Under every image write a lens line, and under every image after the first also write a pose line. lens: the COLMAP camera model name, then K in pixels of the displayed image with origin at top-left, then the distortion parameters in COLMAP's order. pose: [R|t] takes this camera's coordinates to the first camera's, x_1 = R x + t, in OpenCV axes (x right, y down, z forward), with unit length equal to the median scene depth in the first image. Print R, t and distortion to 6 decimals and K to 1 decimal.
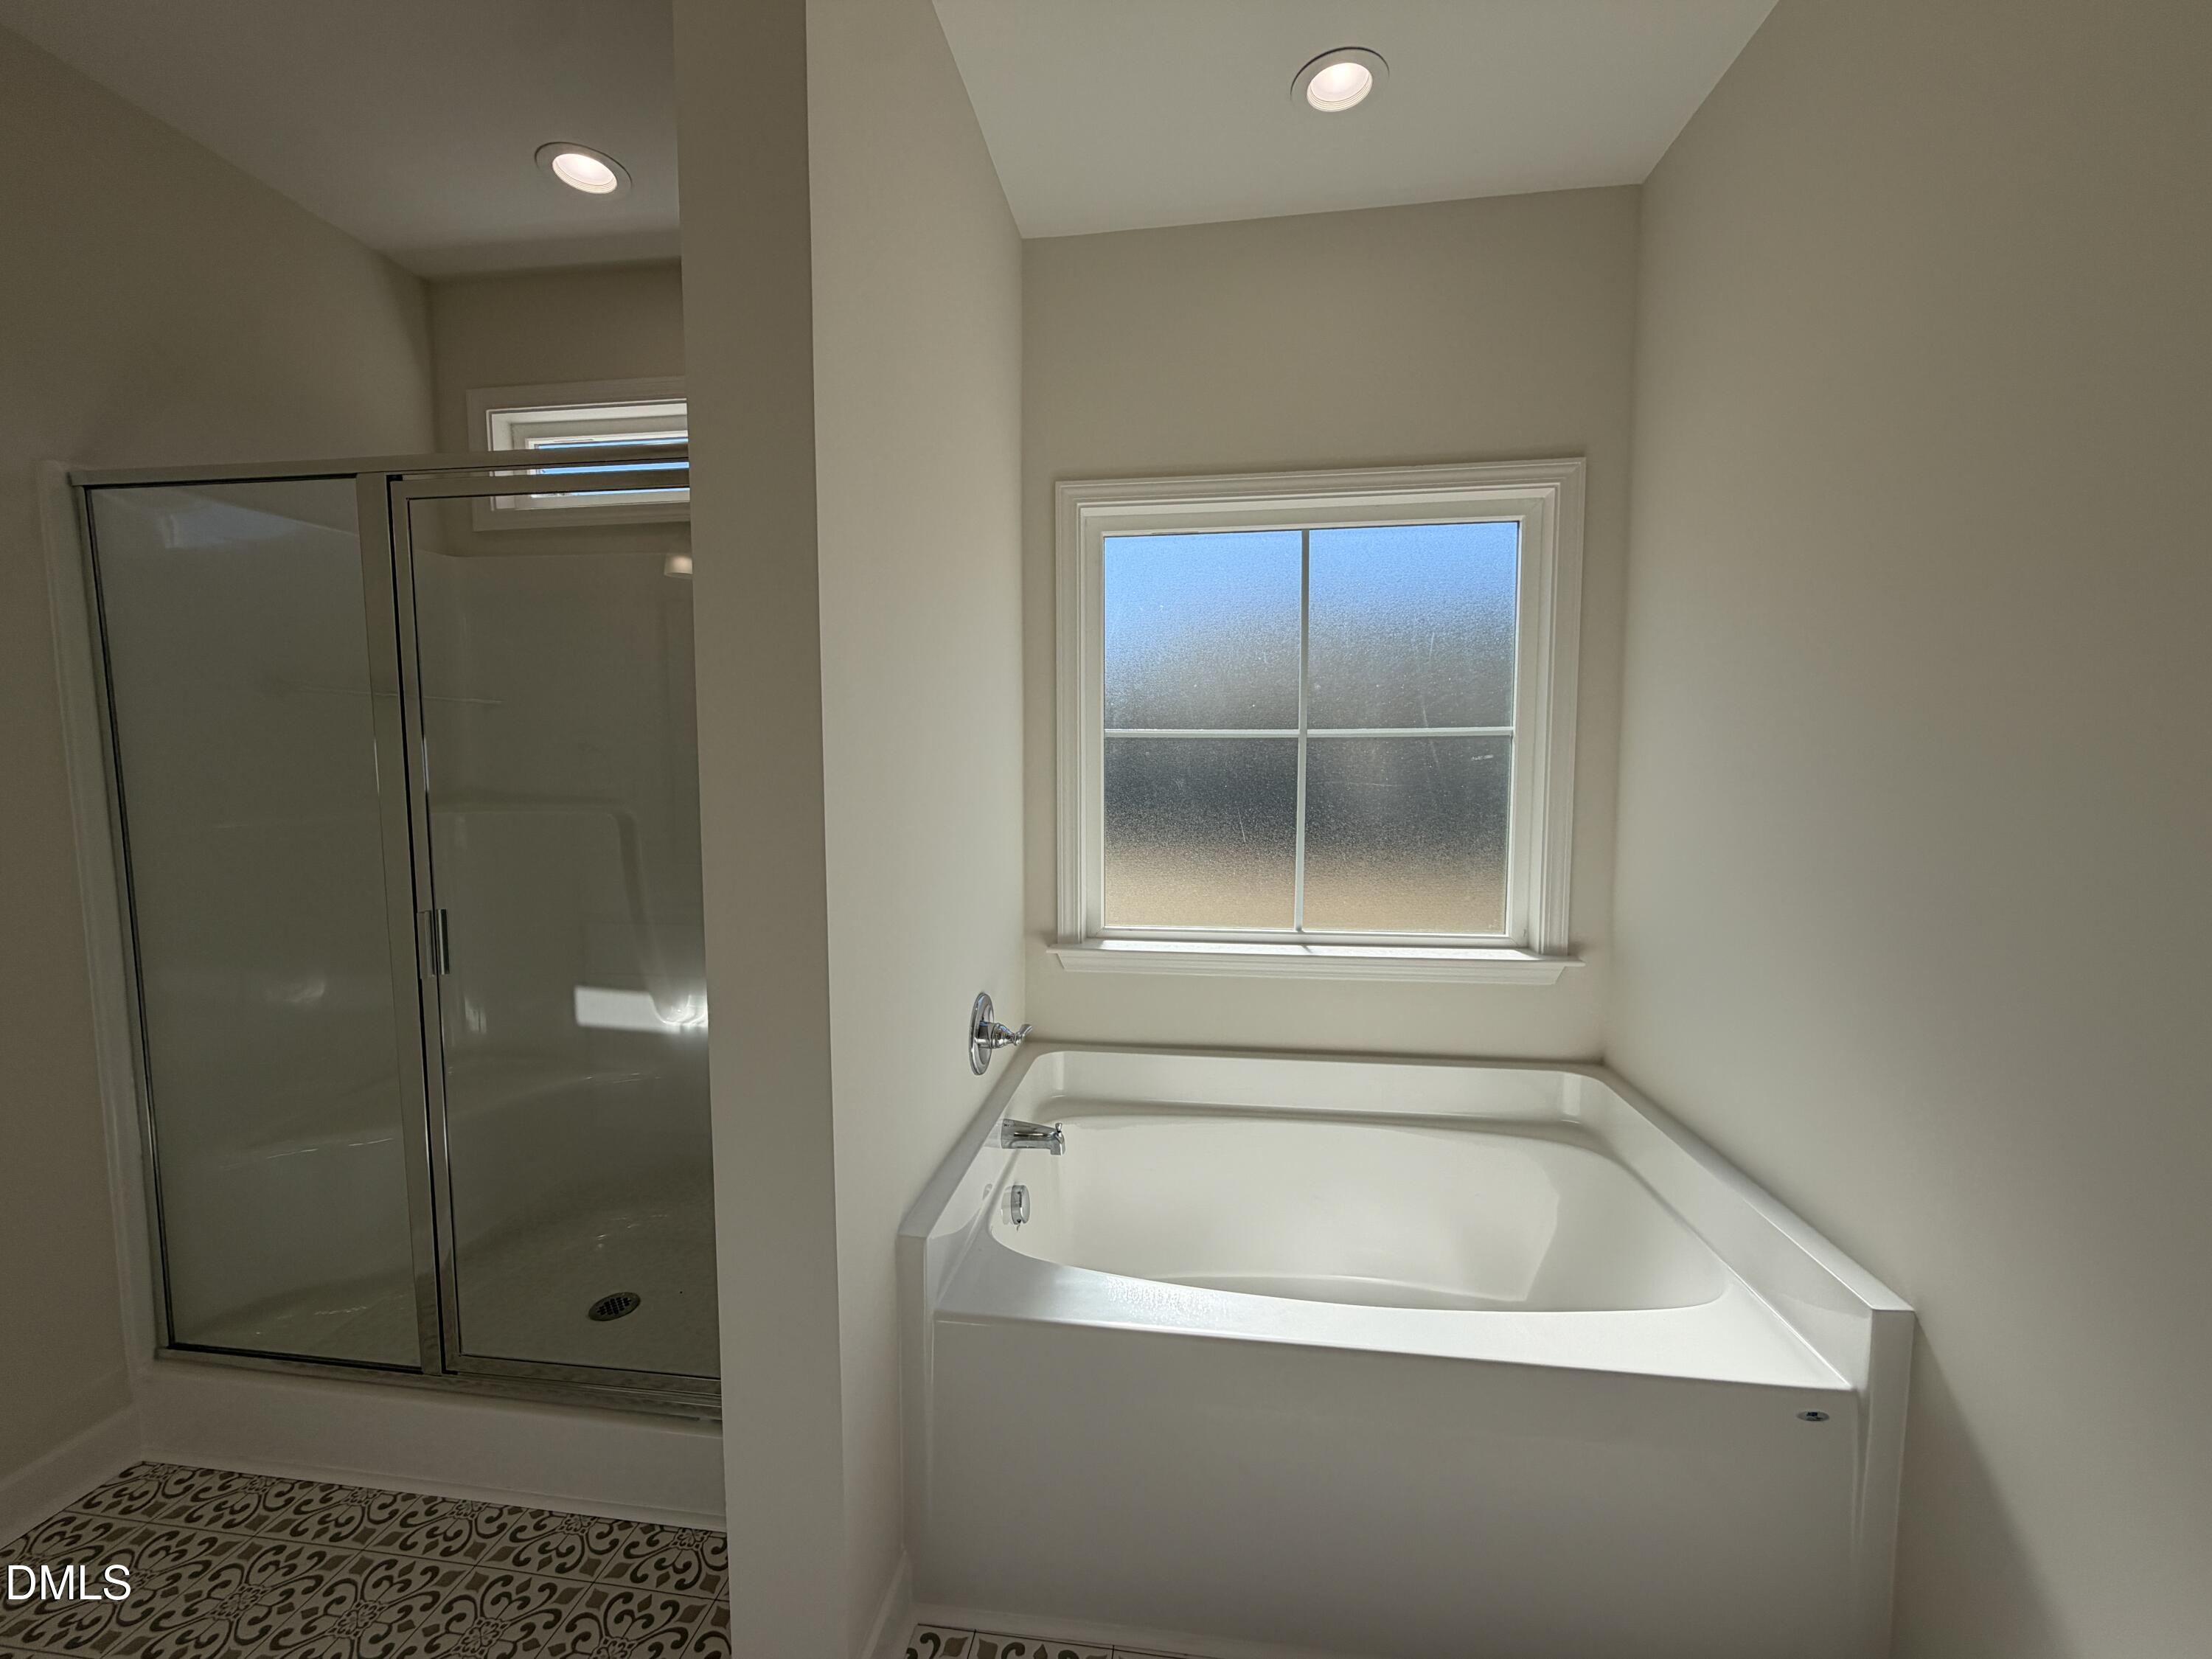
lens RADIAL K [[882.5, 0, 1101.1], [0, 882.5, 829.5], [0, 0, 1]] dist [-0.001053, 0.000209]
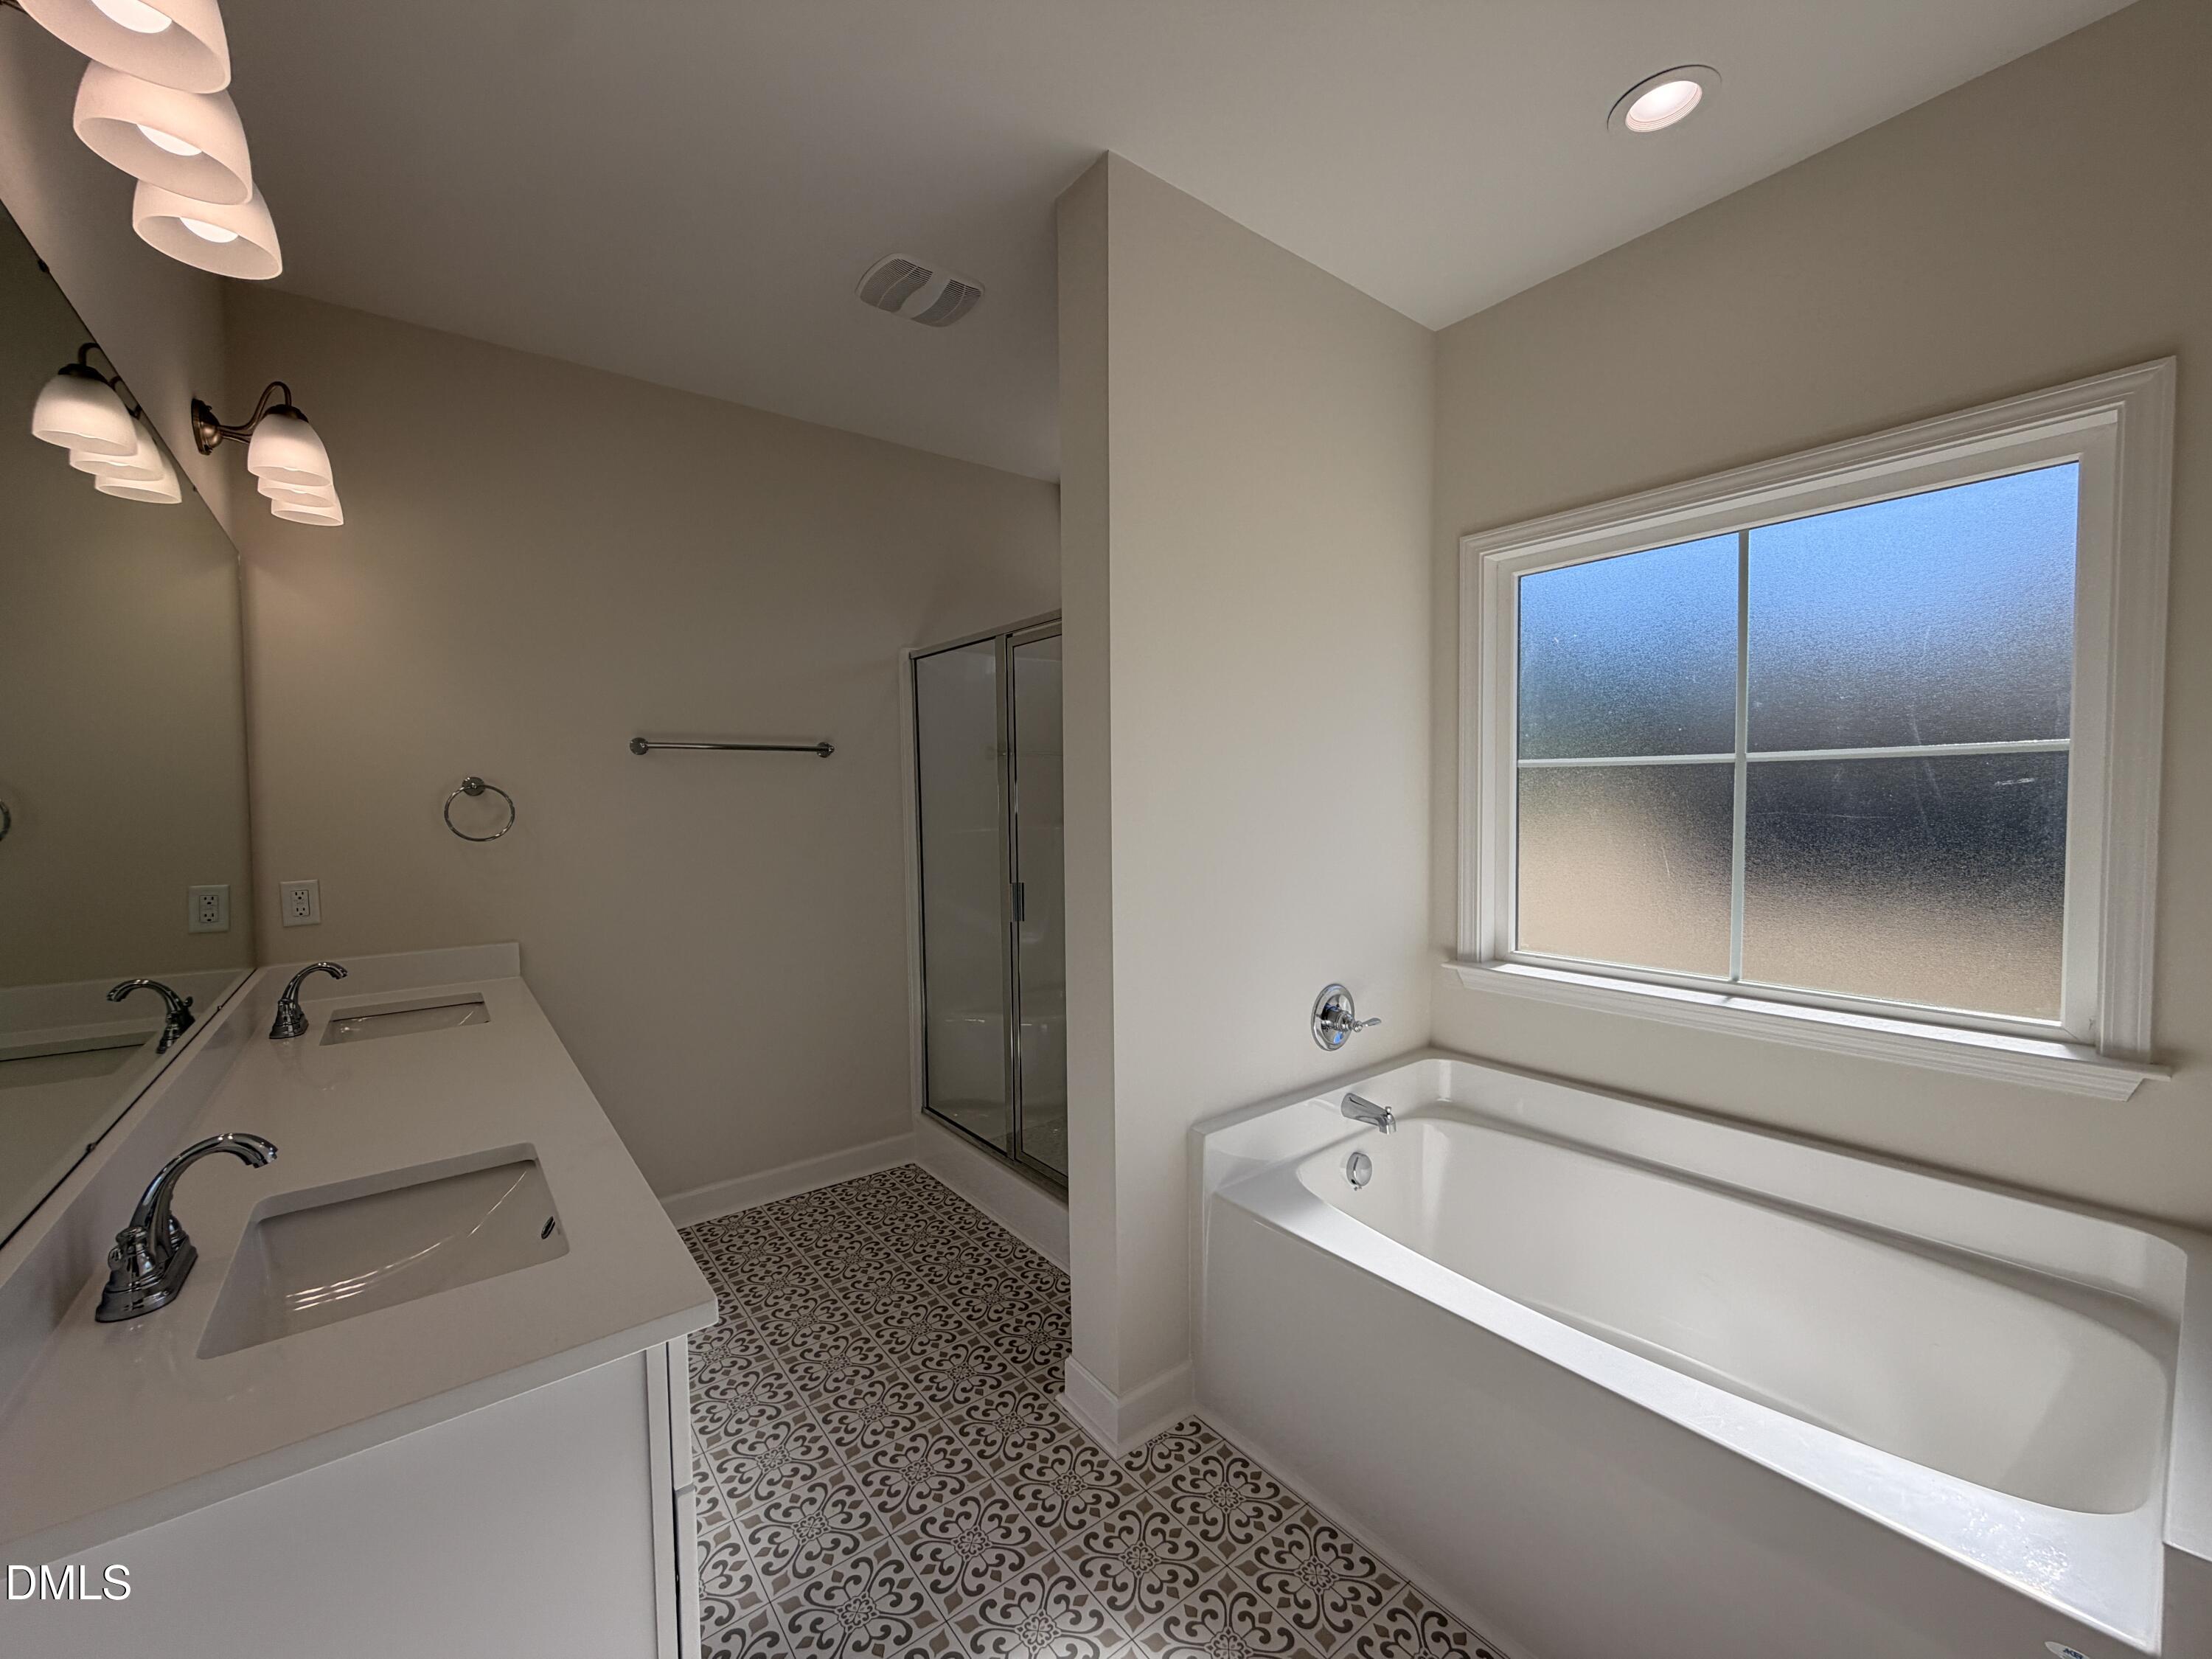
lens RADIAL K [[885.8, 0, 1135.6], [0, 885.8, 843.6], [0, 0, 1]] dist [-0.010793, 0.000153]
pose [[0.726379, 0.030295, -0.686627, 0.428060], [-0.038942, 0.999237, 0.002892, -0.001772], [0.686191, 0.024638, 0.727004, -0.064934]]
